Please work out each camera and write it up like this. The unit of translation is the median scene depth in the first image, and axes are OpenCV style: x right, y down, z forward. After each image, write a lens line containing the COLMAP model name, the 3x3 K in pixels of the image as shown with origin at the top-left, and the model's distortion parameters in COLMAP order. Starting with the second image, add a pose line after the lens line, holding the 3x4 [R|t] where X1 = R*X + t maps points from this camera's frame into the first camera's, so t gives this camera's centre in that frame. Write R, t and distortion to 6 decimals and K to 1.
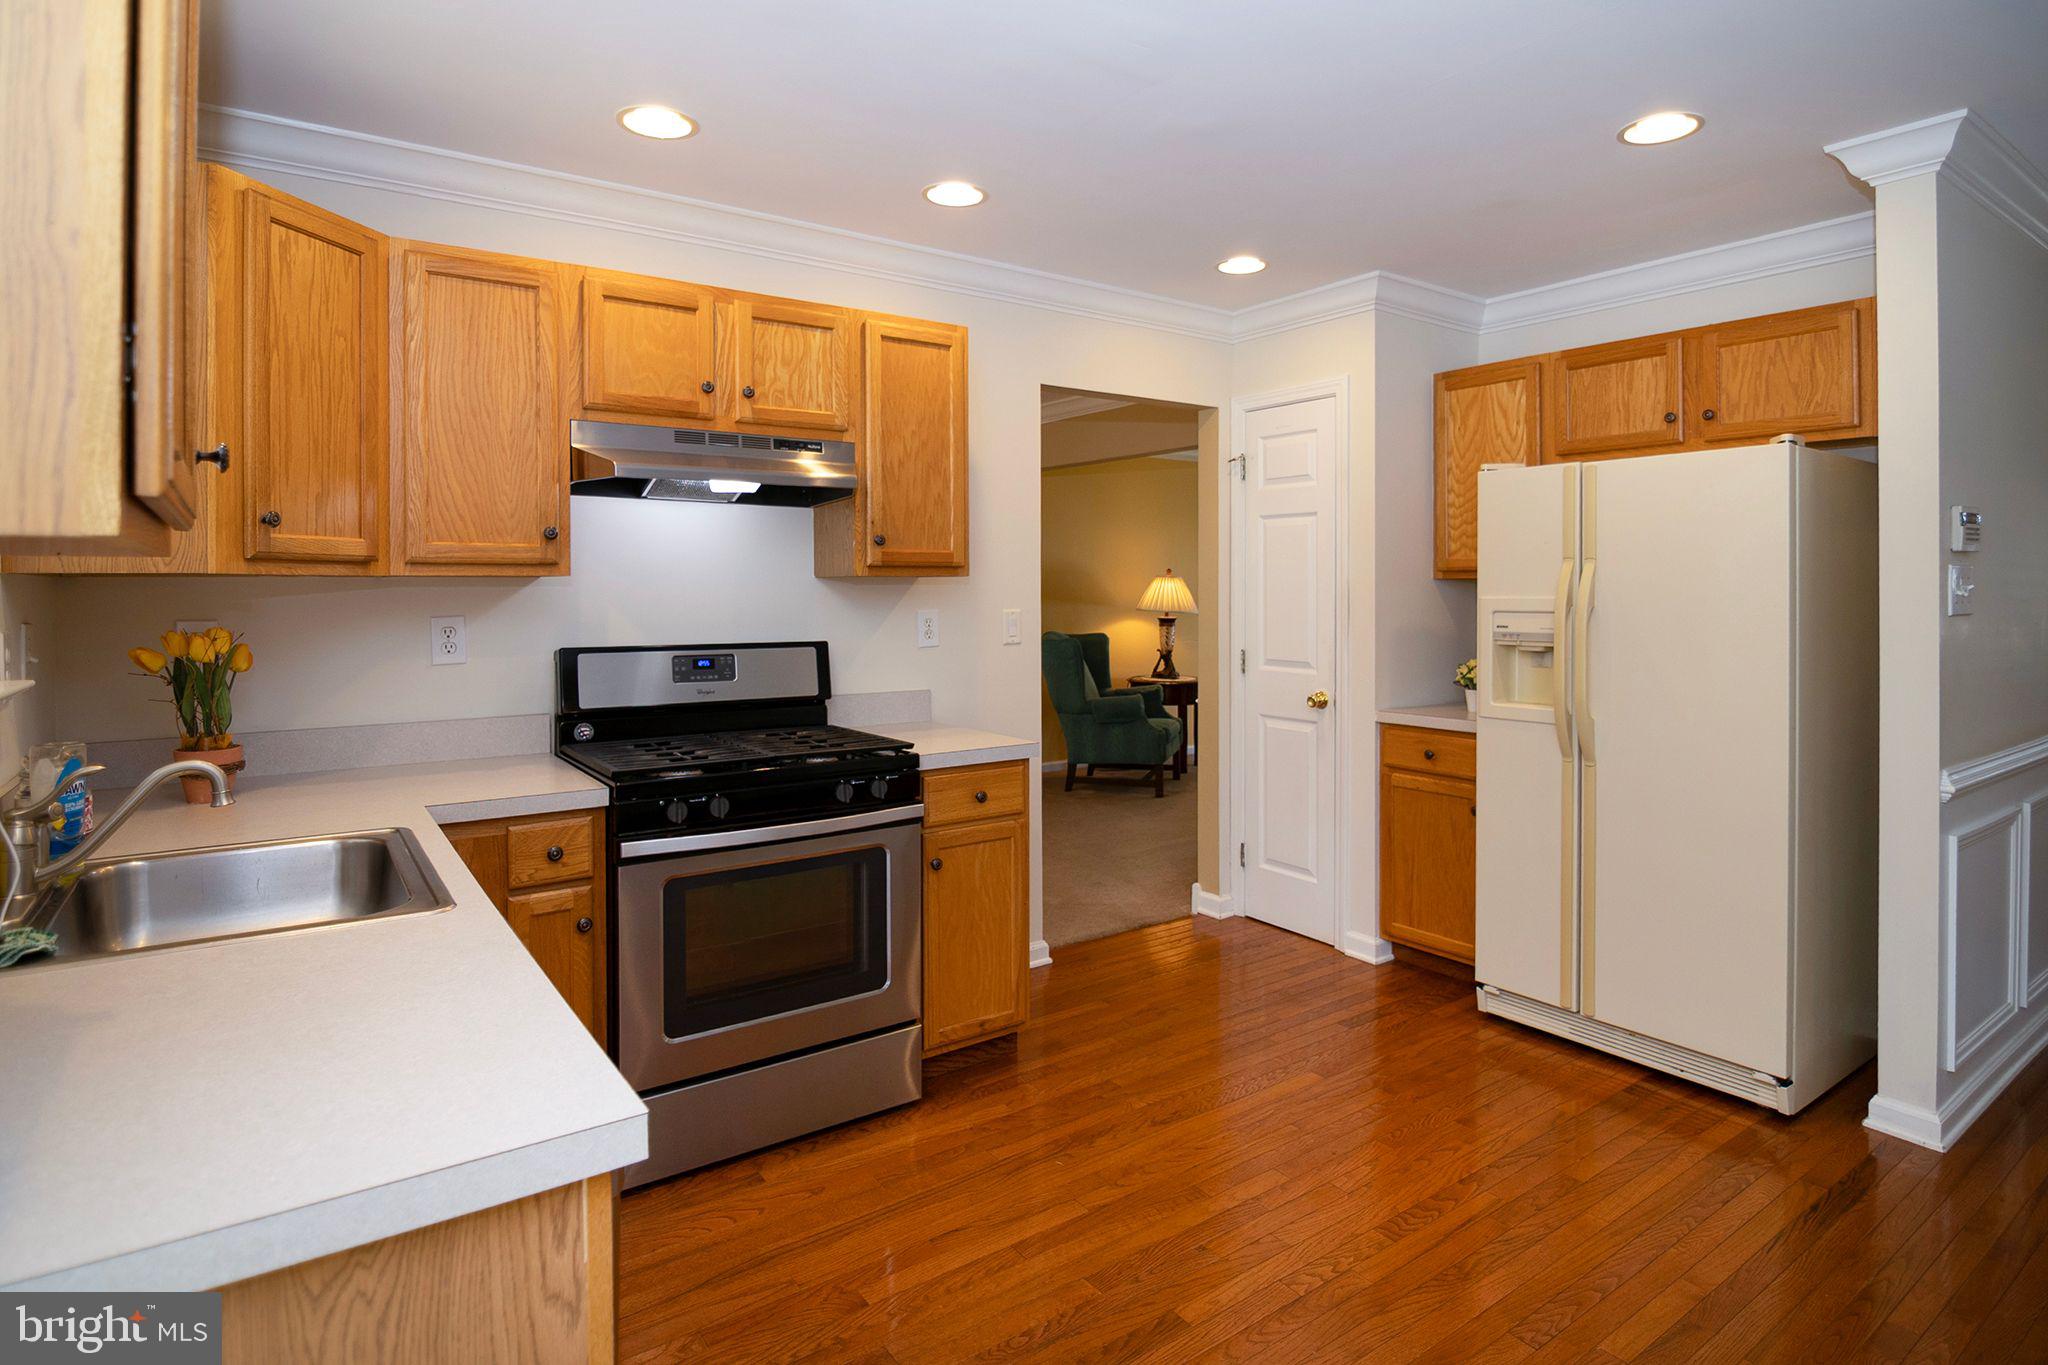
lens RADIAL K [[1119.0, 0, 1024.3], [0, 1119.0, 593.5], [0, 0, 1]] dist [-0.006077, -0.001531]
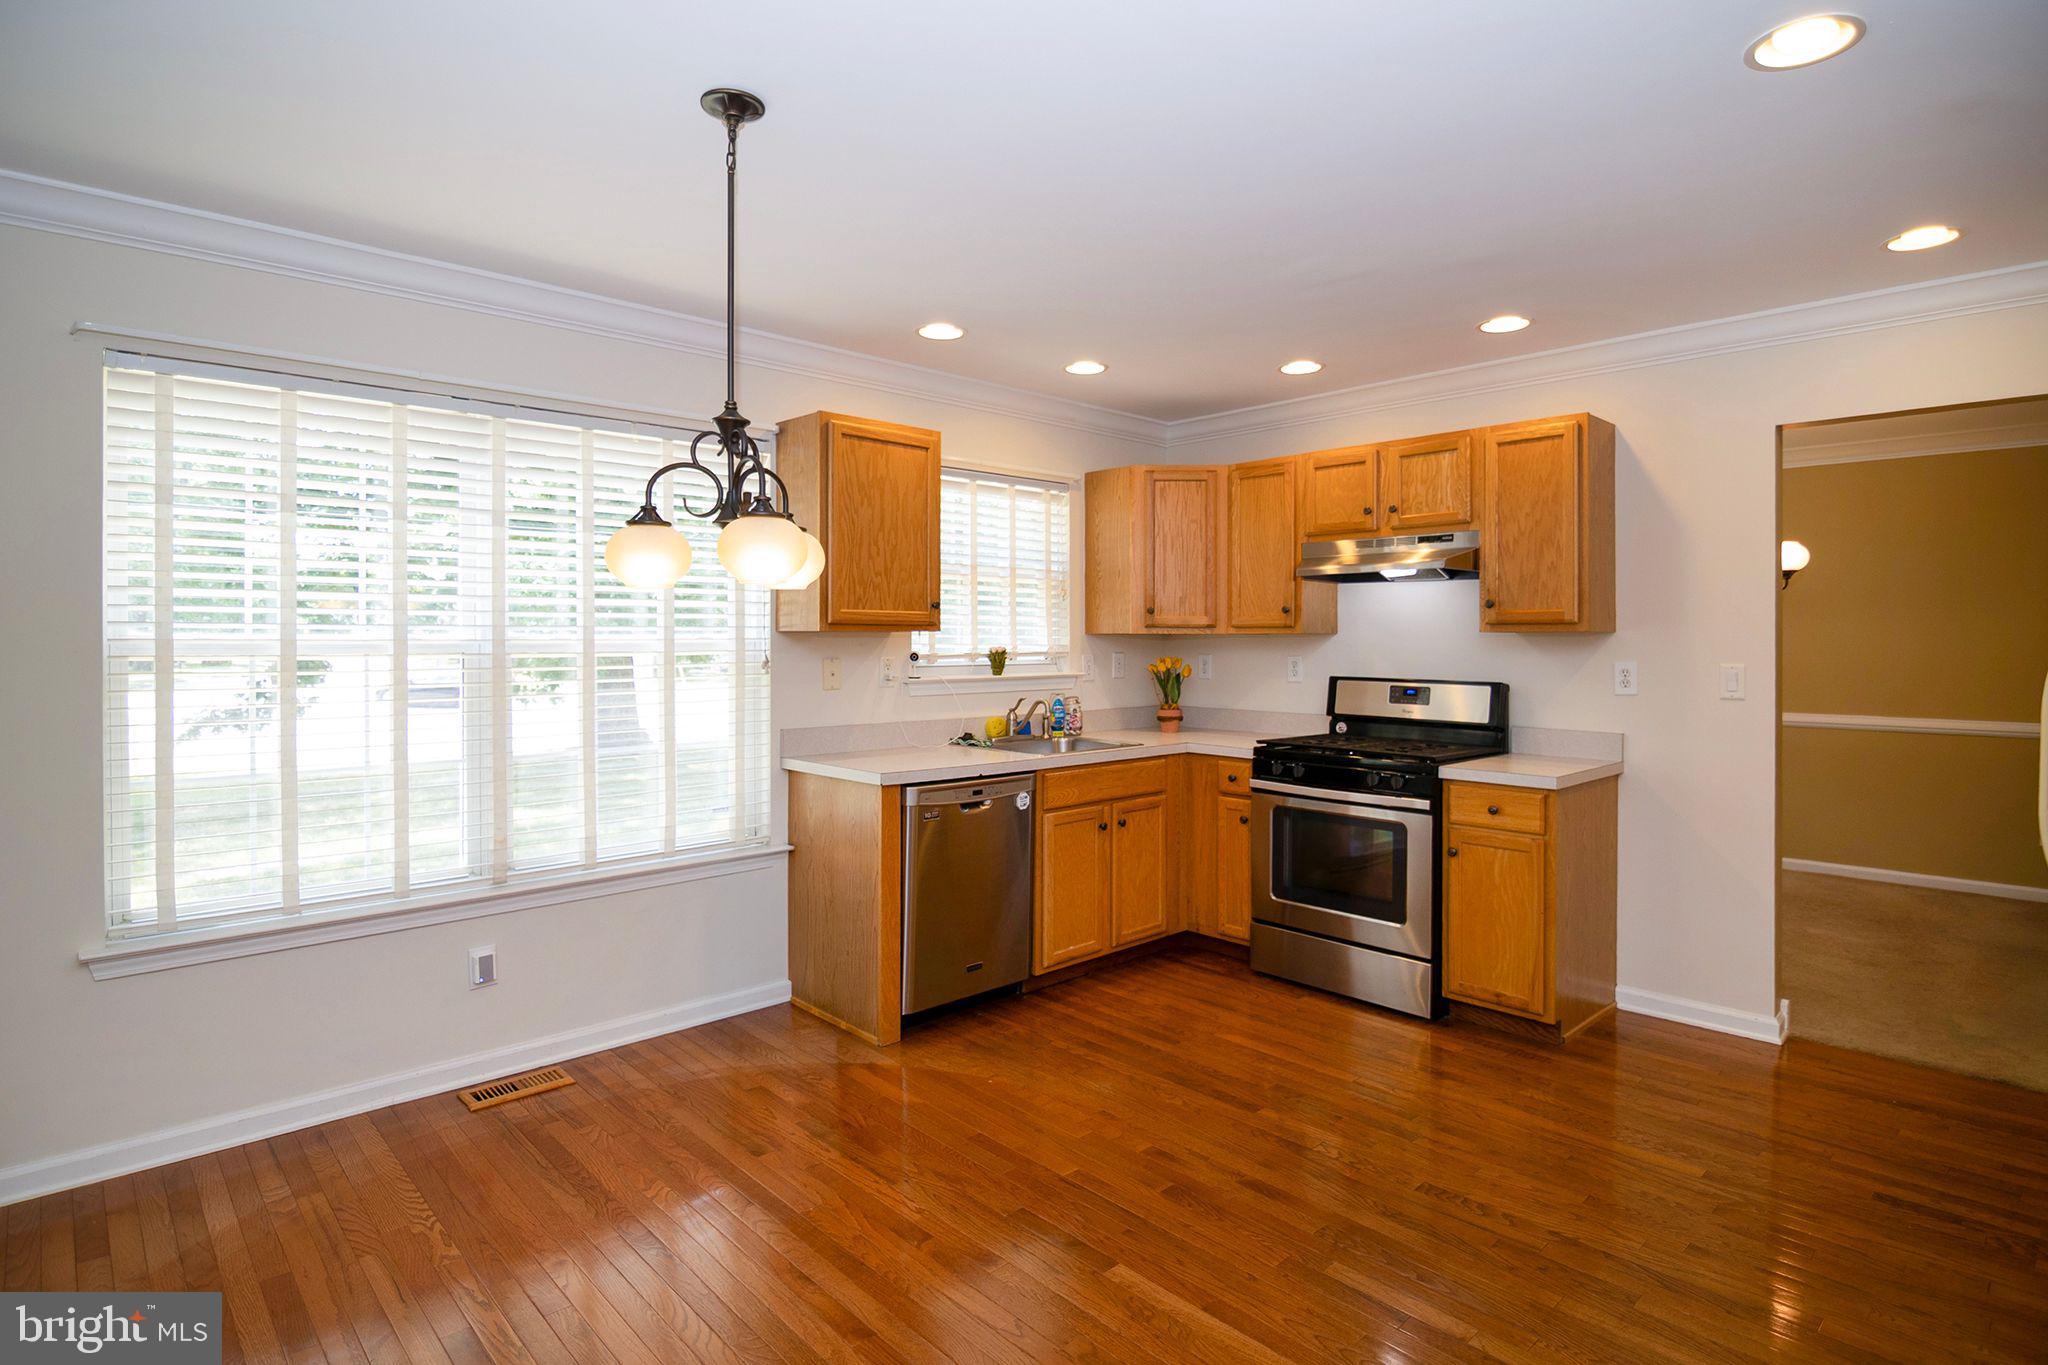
lens RADIAL K [[1068.3, 0, 1021.6], [0, 1068.3, 666.1], [0, 0, 1]] dist [0.011585, -0.000084]
pose [[0.106120, 0.027479, -0.993974, 1.086269], [-0.006490, 0.999616, 0.026942, -0.006655], [0.994332, 0.003591, 0.106257, 0.350657]]
